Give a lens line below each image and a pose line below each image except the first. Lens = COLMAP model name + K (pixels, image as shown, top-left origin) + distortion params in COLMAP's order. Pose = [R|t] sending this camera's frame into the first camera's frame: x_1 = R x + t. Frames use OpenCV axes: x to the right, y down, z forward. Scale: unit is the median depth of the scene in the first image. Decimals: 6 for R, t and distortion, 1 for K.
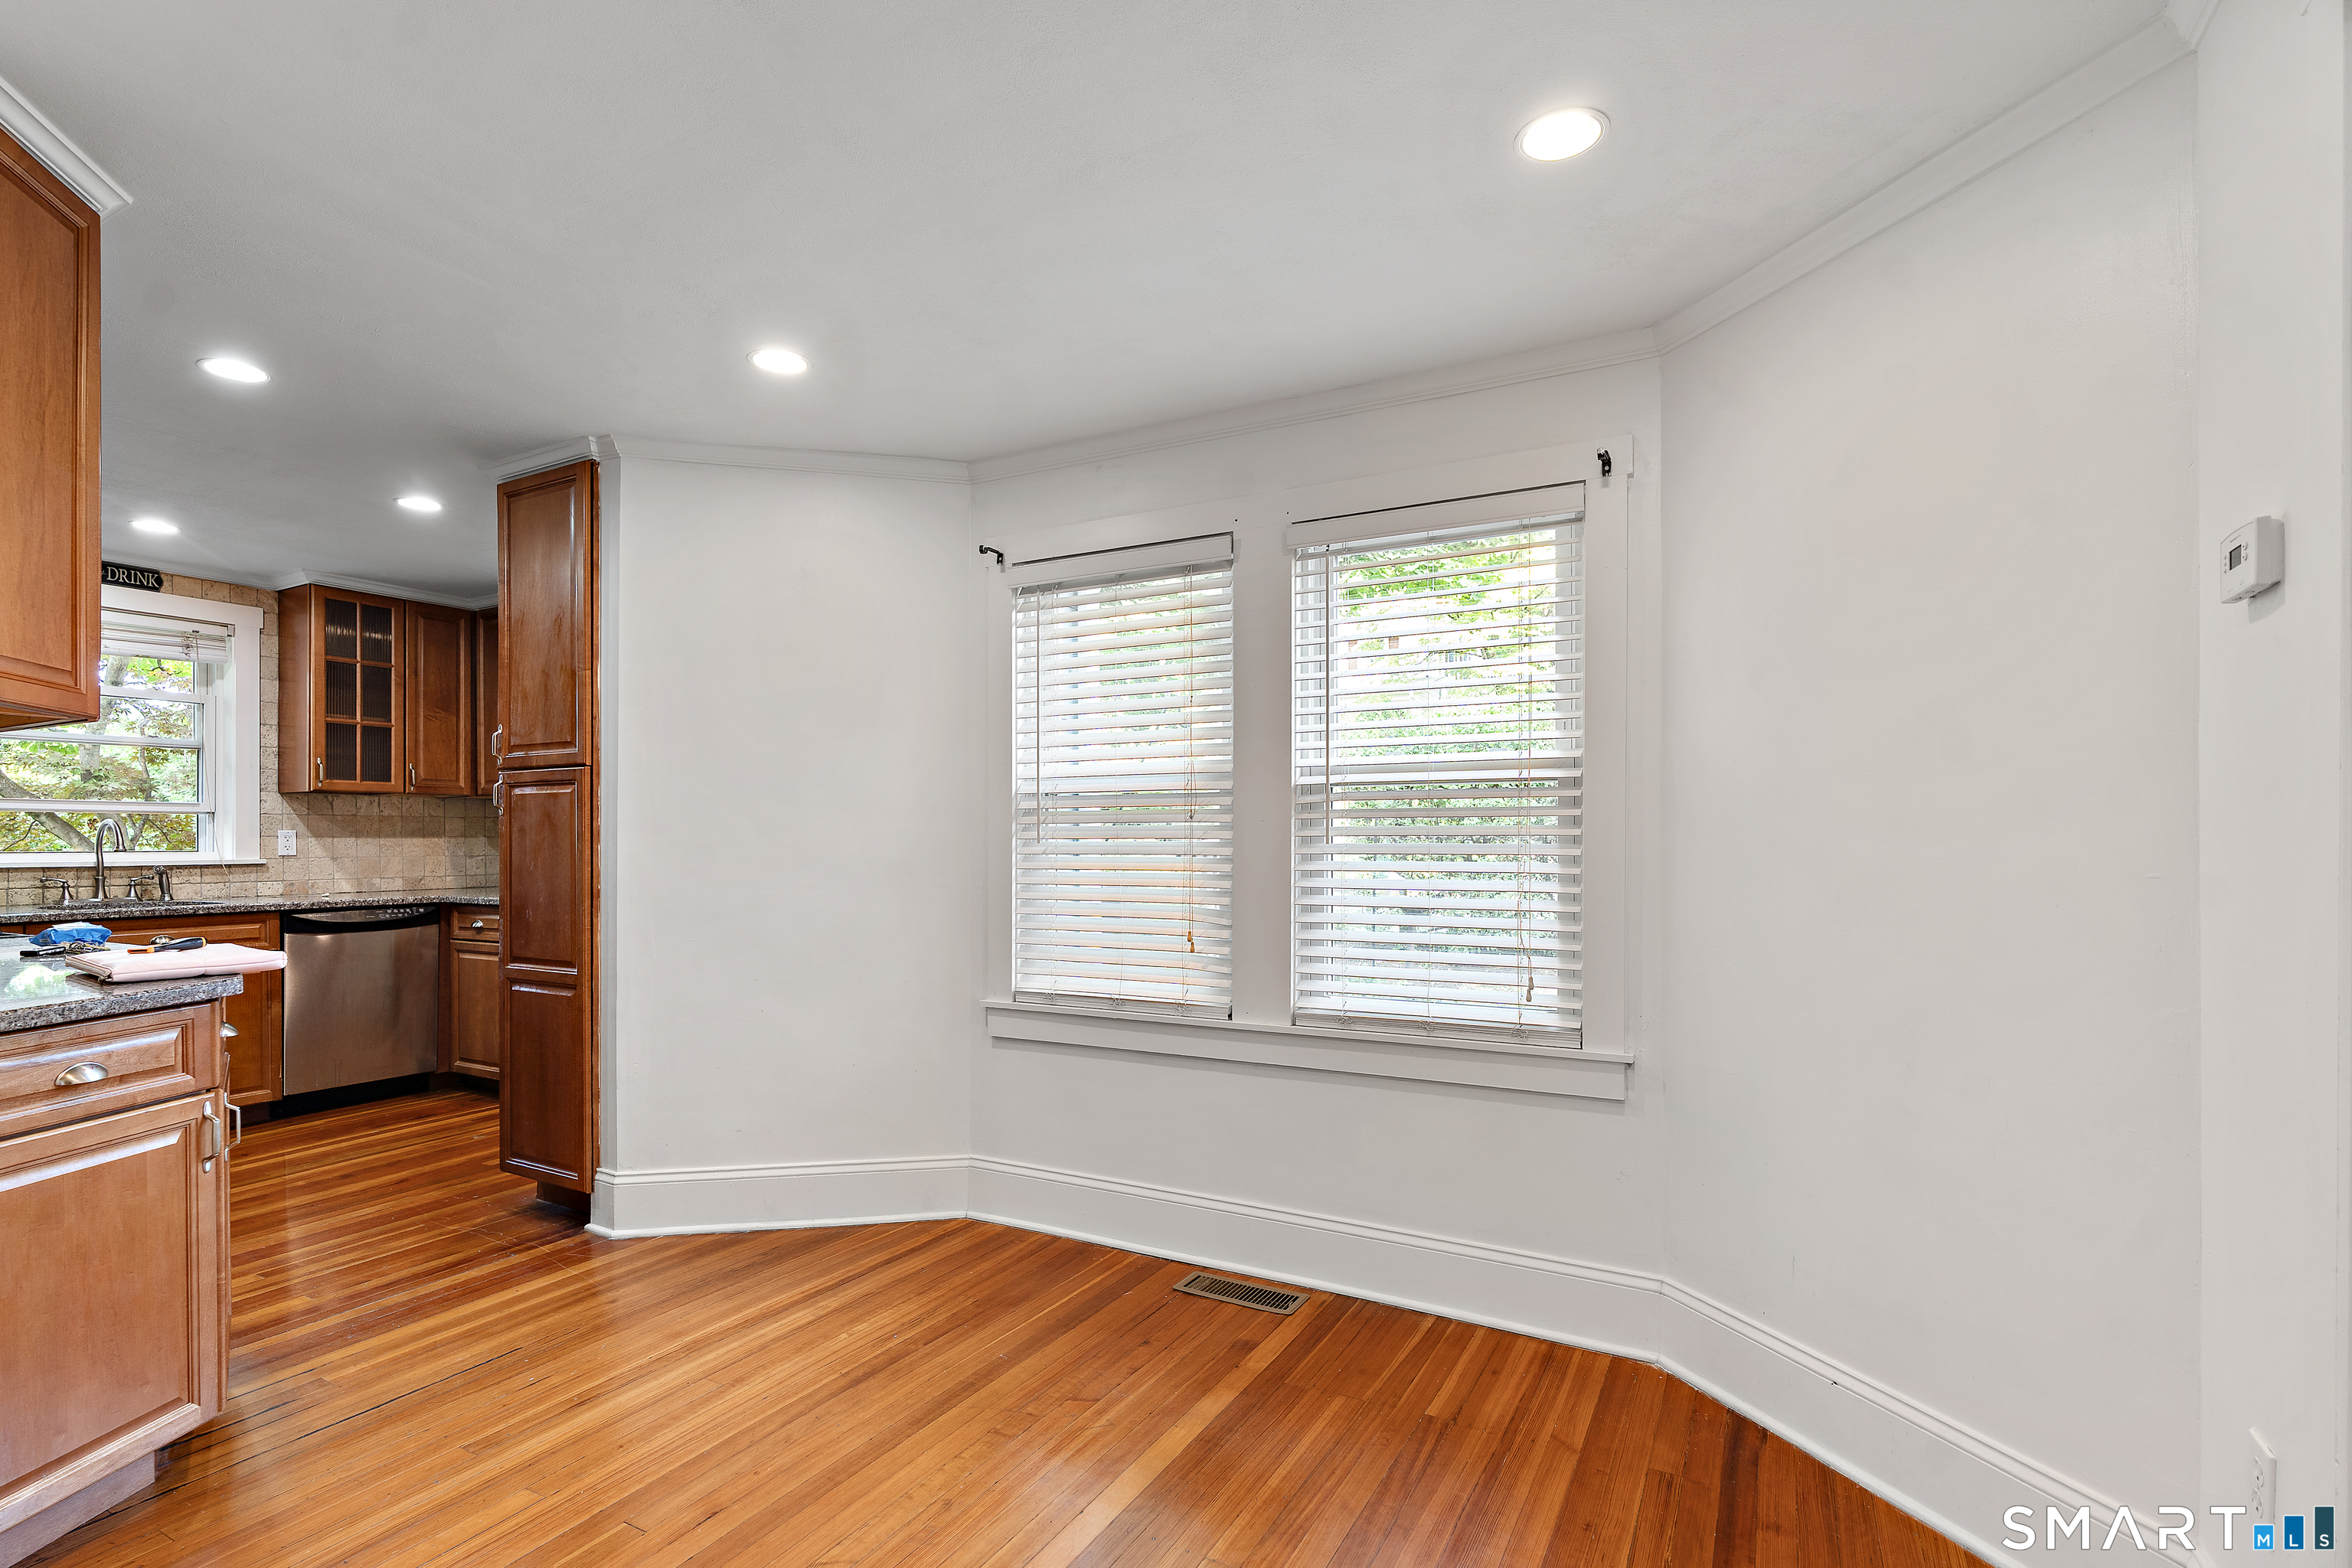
lens RADIAL K [[1107.1, 0, 1171.6], [0, 1107.1, 838.9], [0, 0, 1]] dist [-0.010277, 0.001892]
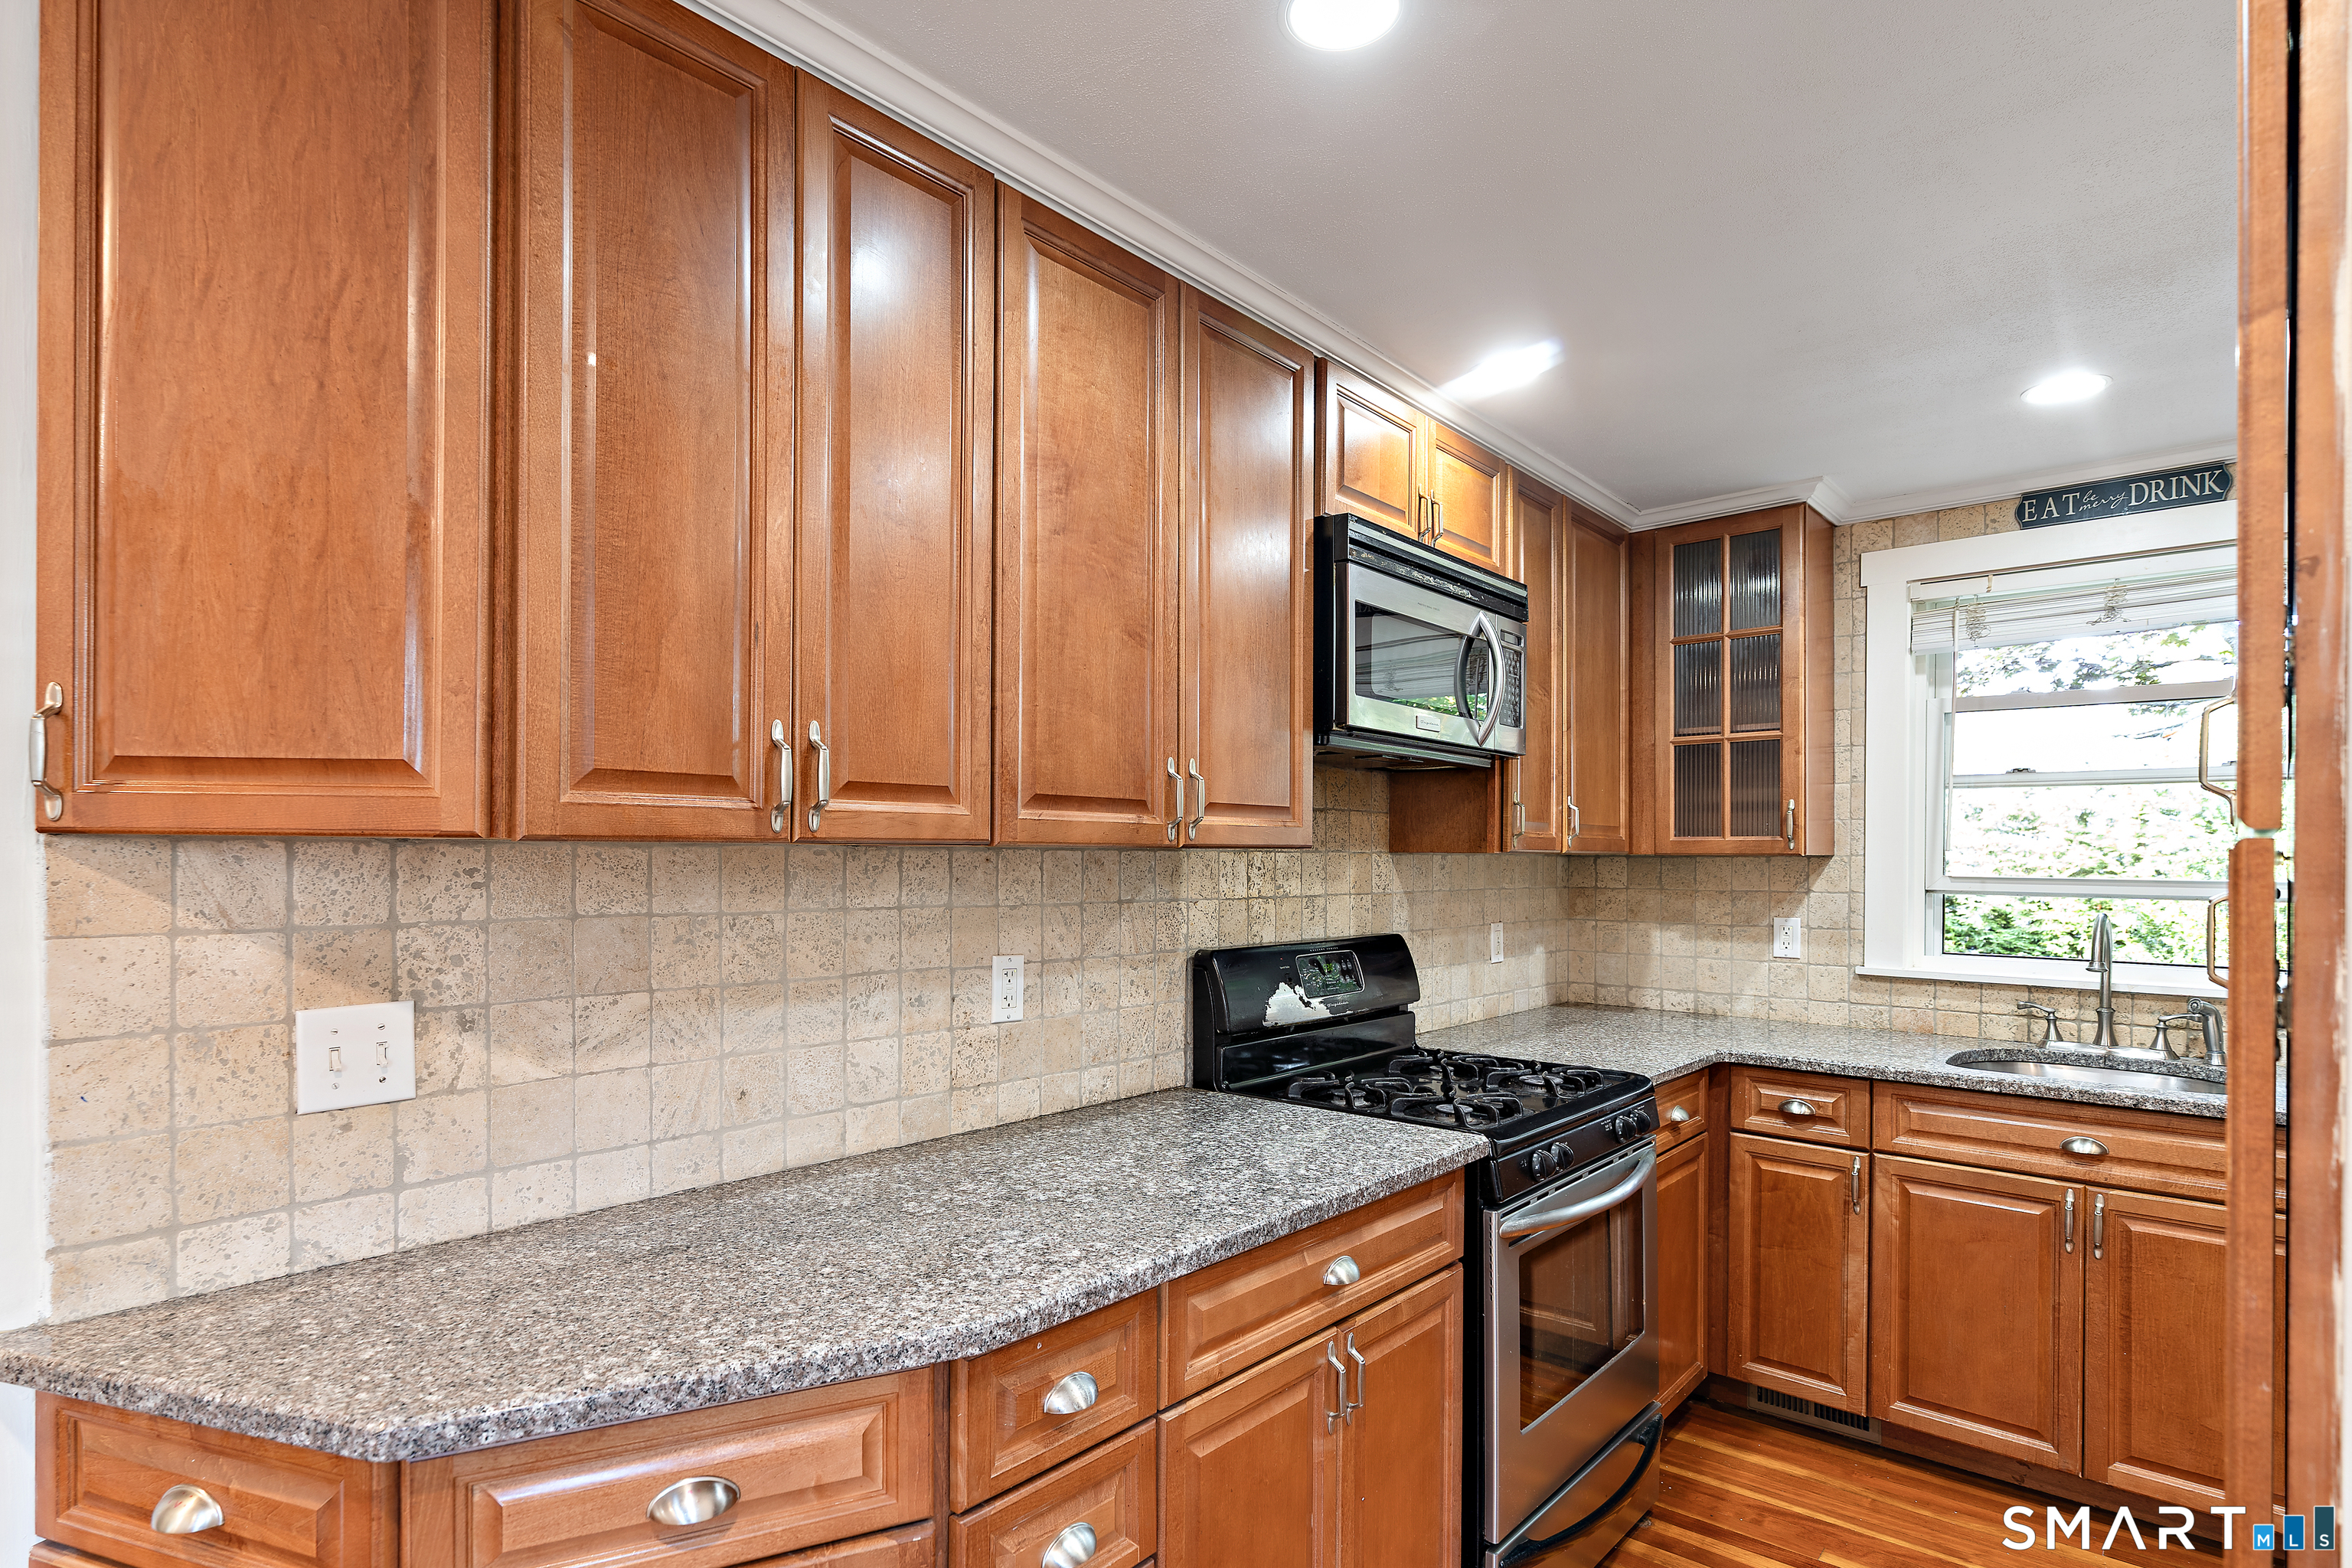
lens RADIAL K [[1209.2, 0, 1107.2], [0, 1209.2, 857.0], [0, 0, 1]] dist [0.001917, 0.000888]
pose [[-0.242839, -0.000519, -0.970066, -0.194982], [-0.007968, 0.999967, 0.001460, -0.042240], [0.970034, 0.008084, -0.242835, 0.599786]]
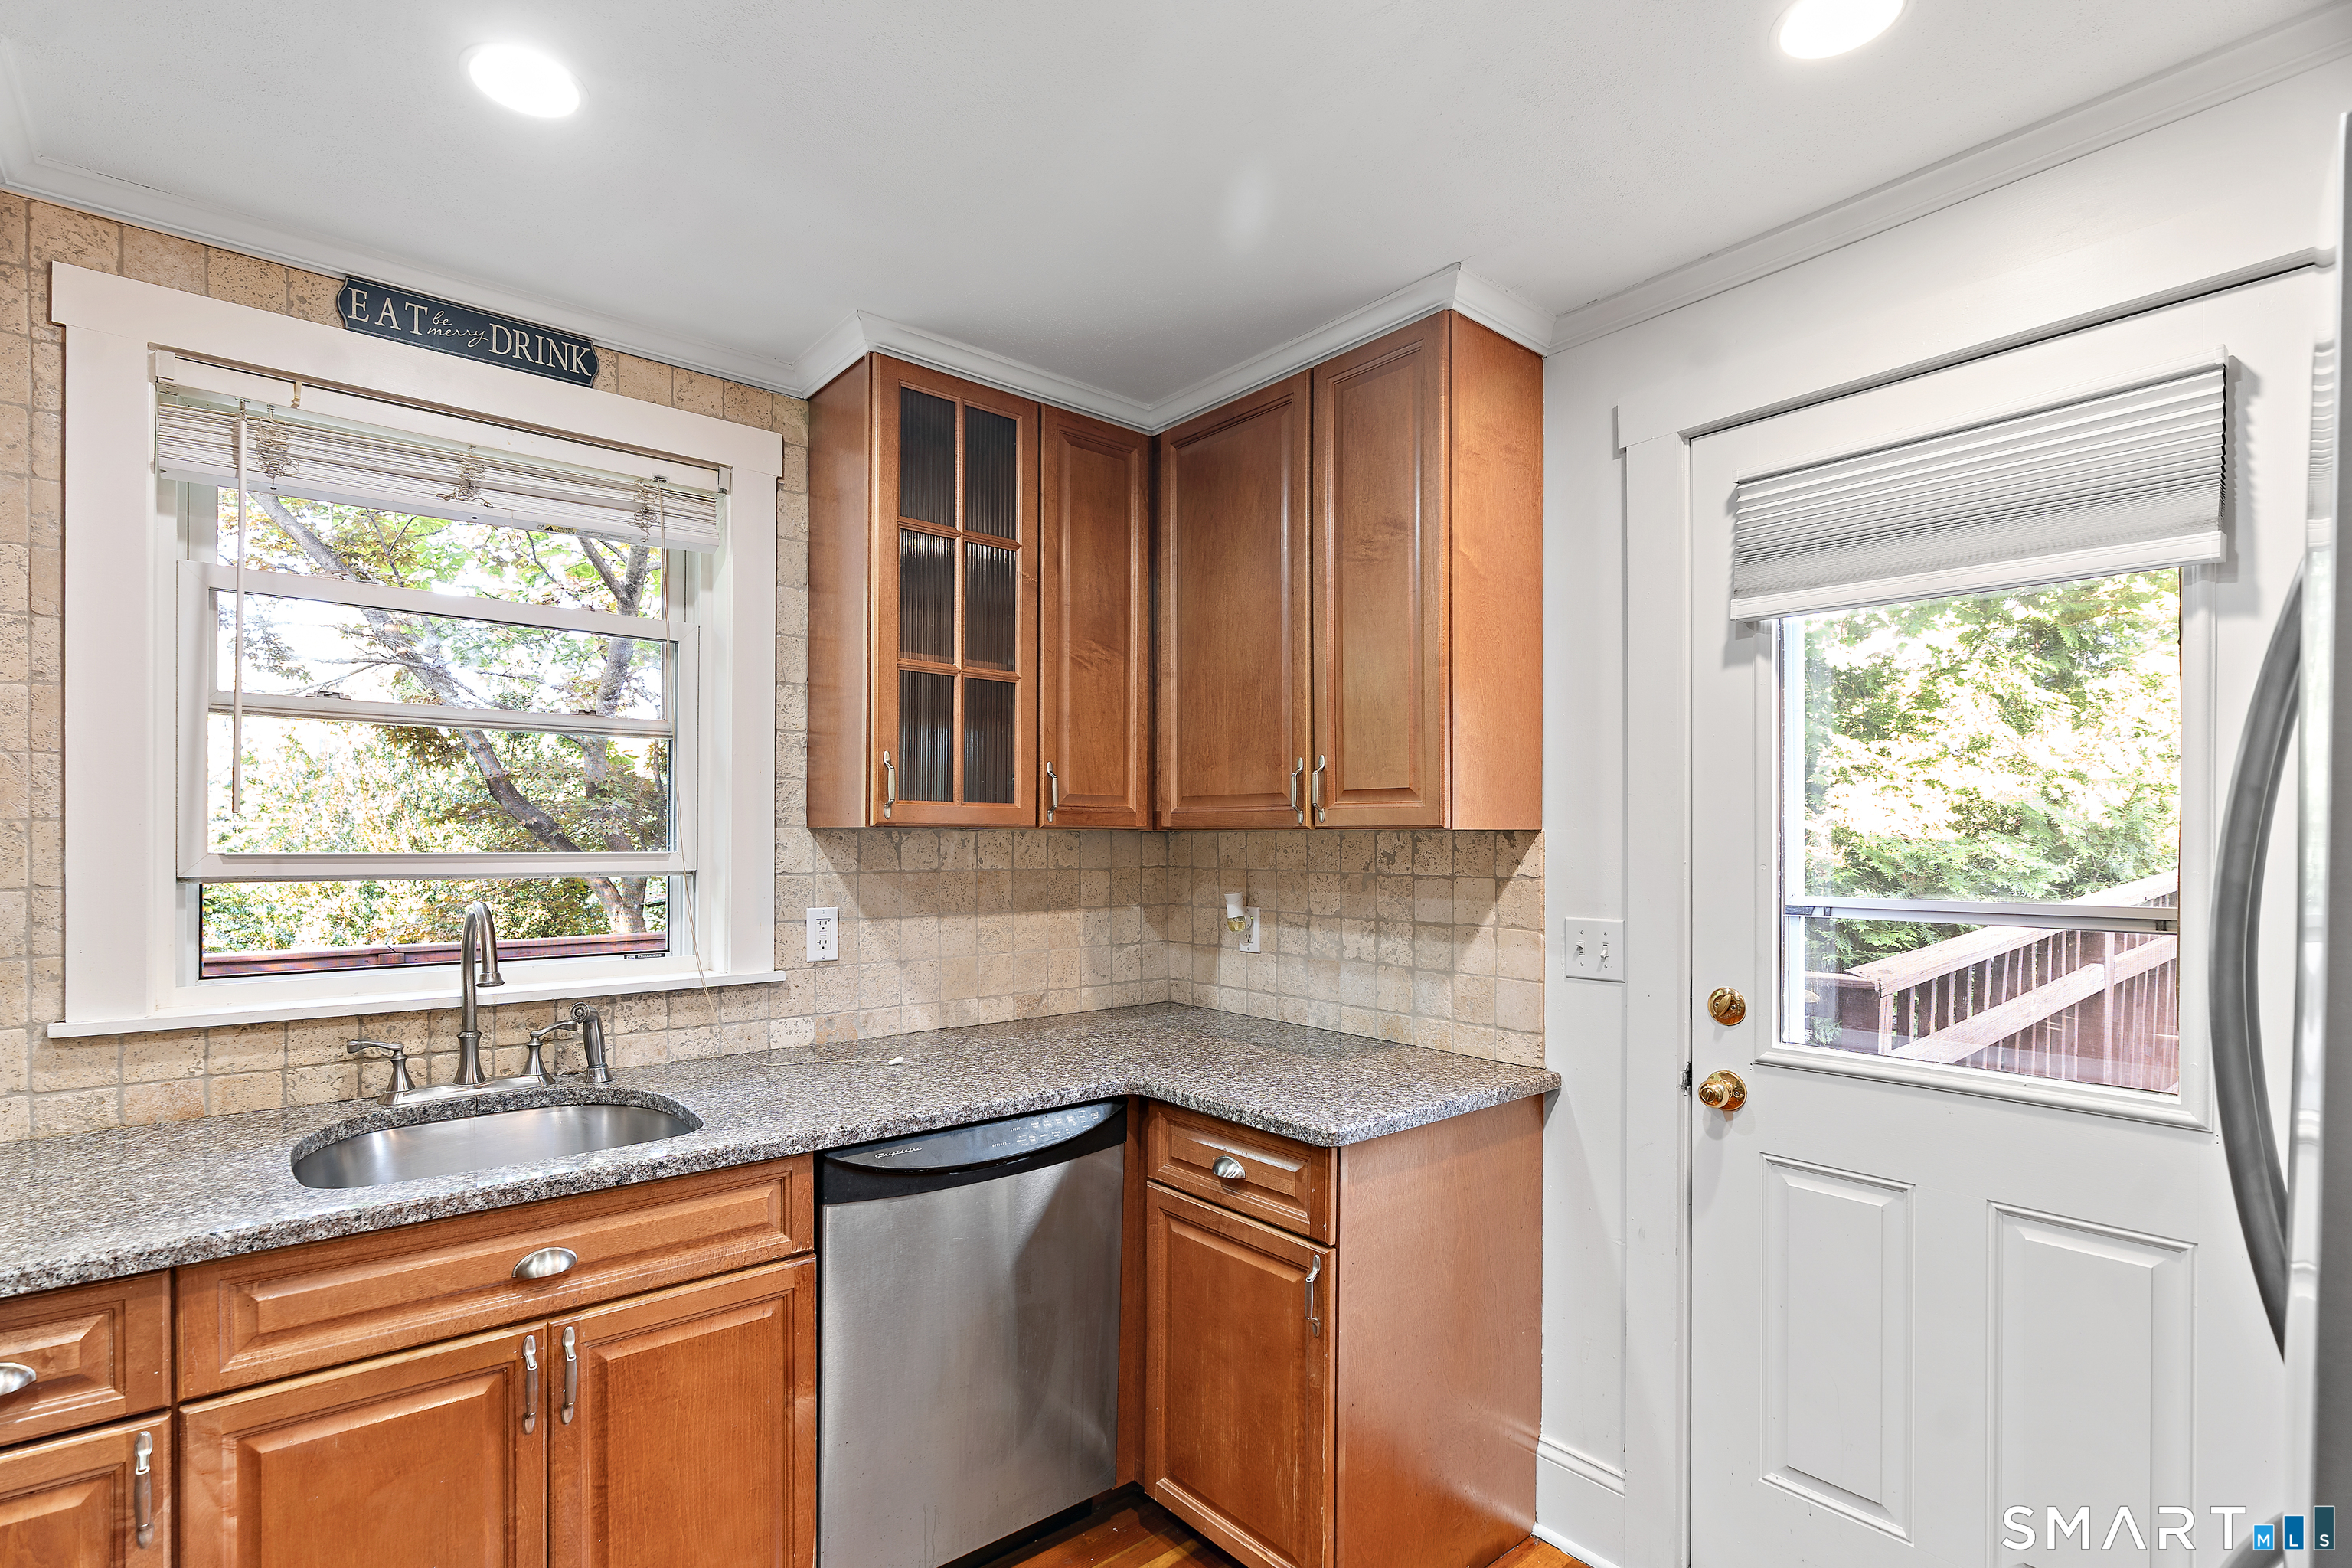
lens RADIAL K [[1107.1, 0, 1171.3], [0, 1107.1, 842.3], [0, 0, 1]] dist [-0.010277, 0.001892]
pose [[0.937763, 0.007026, -0.347205, -0.535372], [-0.005755, 0.999972, 0.004689, -0.041877], [0.347228, -0.002399, 0.937778, 0.651861]]
